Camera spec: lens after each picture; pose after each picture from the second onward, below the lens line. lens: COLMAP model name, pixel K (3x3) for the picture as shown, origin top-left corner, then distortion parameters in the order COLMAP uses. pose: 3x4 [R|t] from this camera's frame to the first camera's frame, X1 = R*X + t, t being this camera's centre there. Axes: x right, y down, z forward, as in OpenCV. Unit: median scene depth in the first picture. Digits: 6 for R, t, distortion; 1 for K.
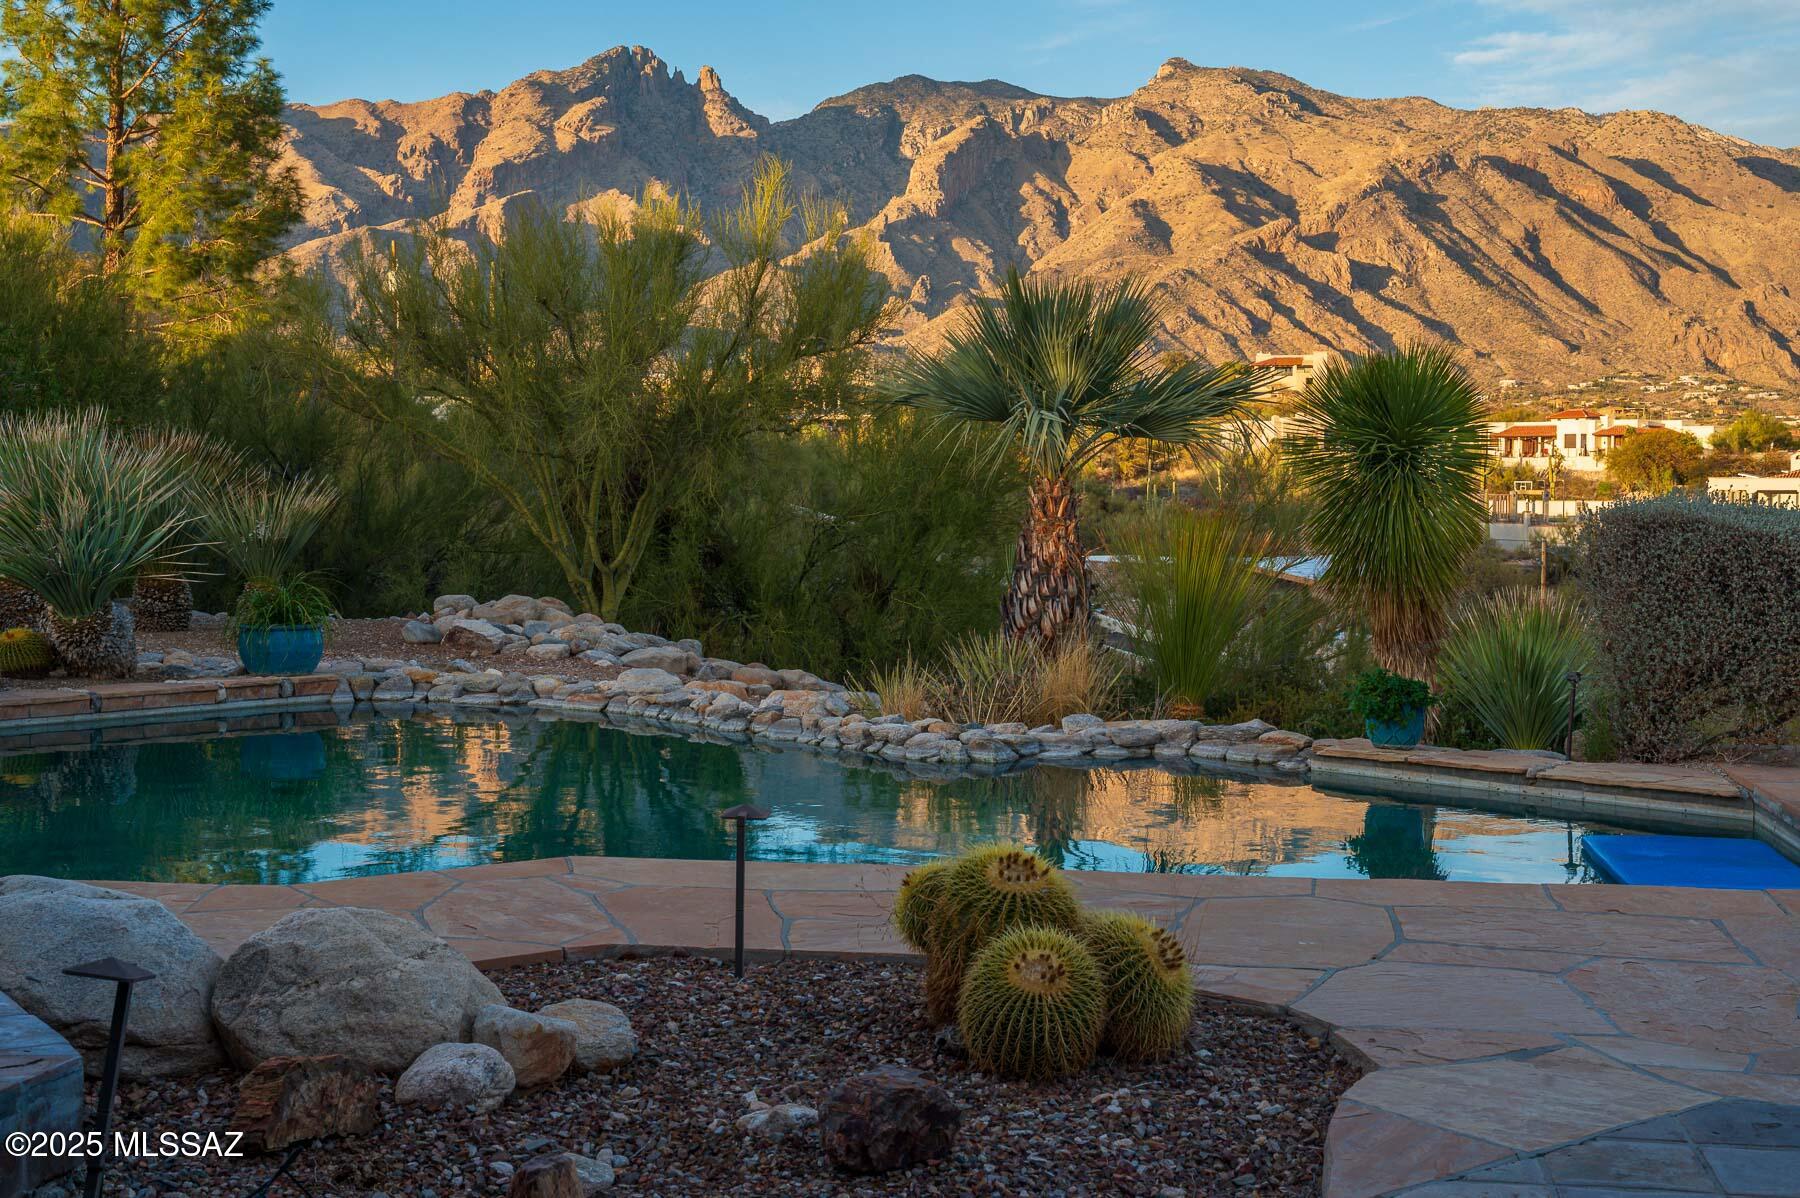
lens RADIAL K [[2374.6, 0, 901.3], [0, 2374.6, 611.5], [0, 0, 1]] dist [-0.002007, 0.000000]
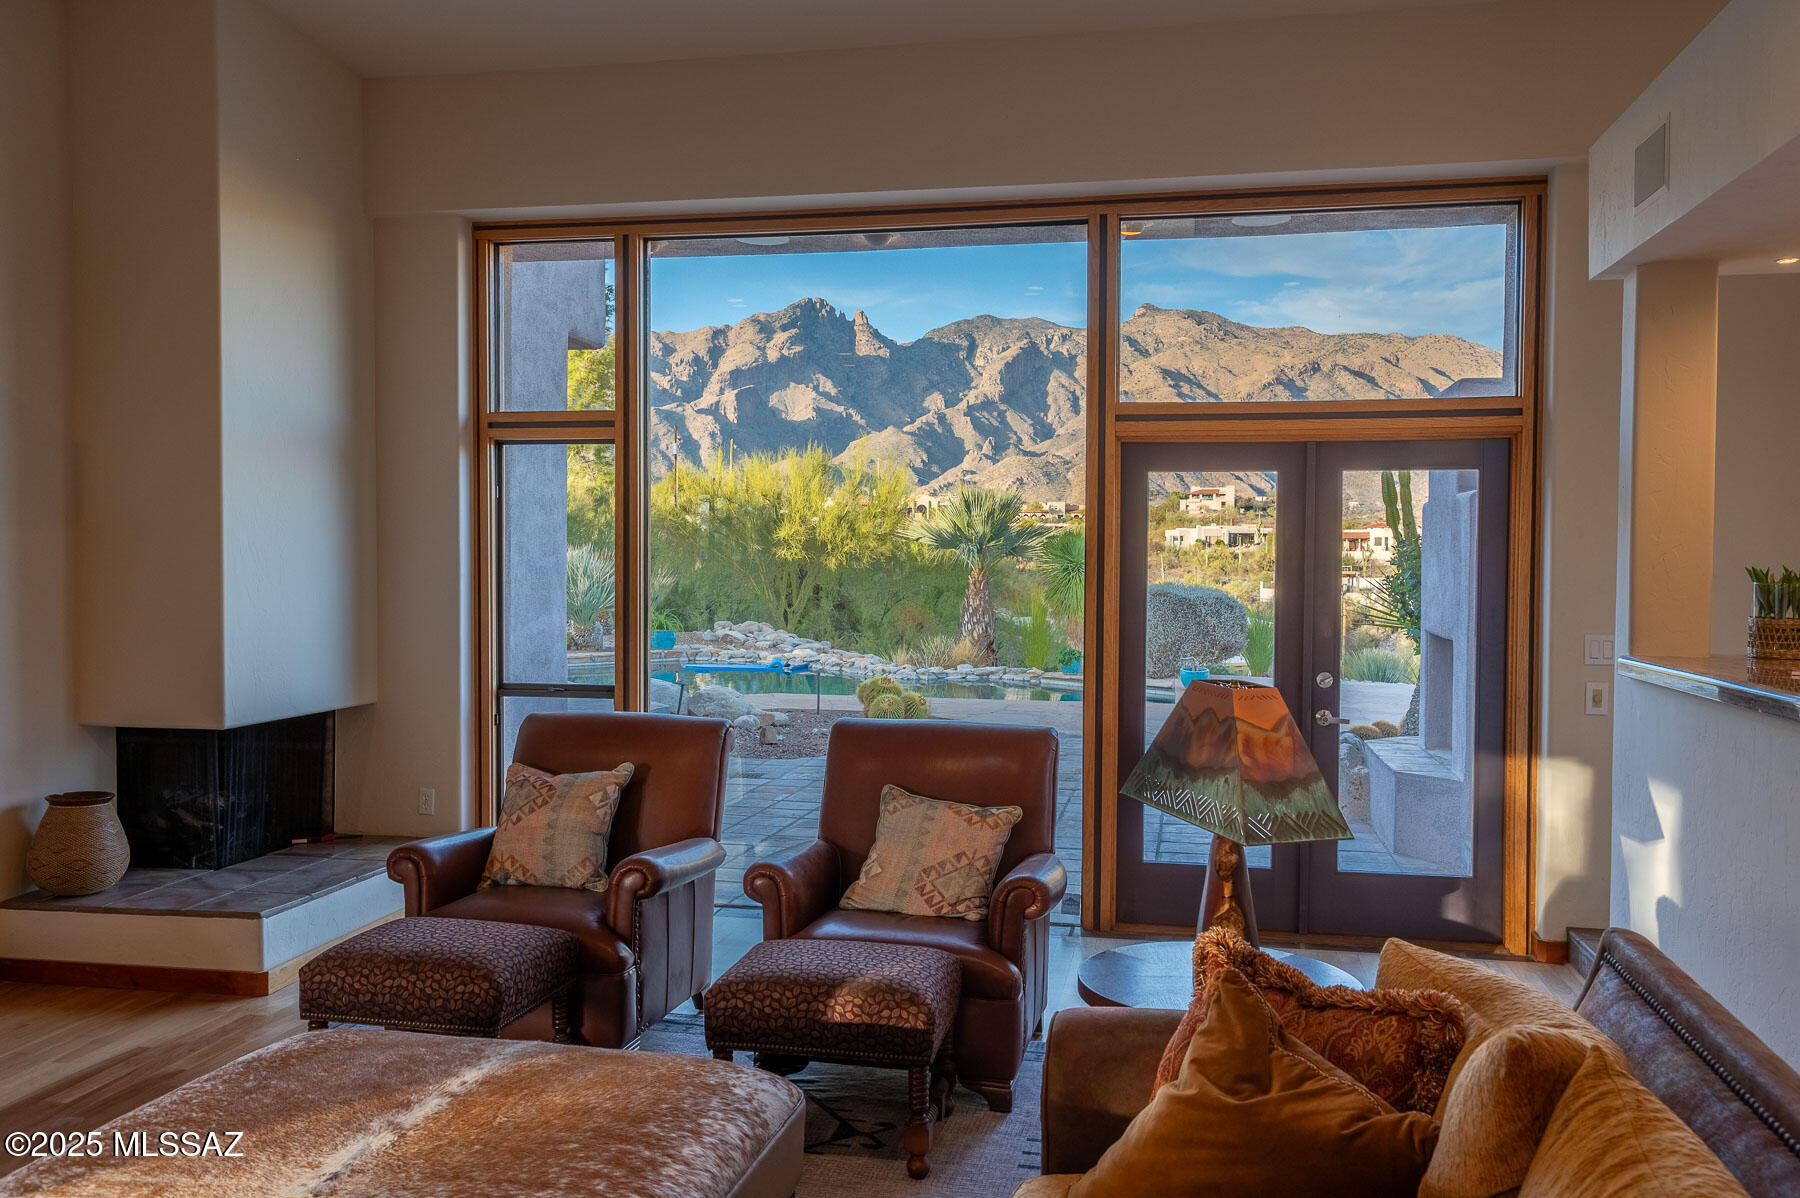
lens RADIAL K [[1450.3, 0, 892.6], [0, 1450.3, 636.1], [0, 0, 1]] dist [0.008179, -0.000885]
pose [[0.998357, 0.008077, -0.056733, 0.055187], [-0.008325, 0.999957, -0.004144, 0.012277], [0.056697, 0.004609, 0.998381, -0.394929]]
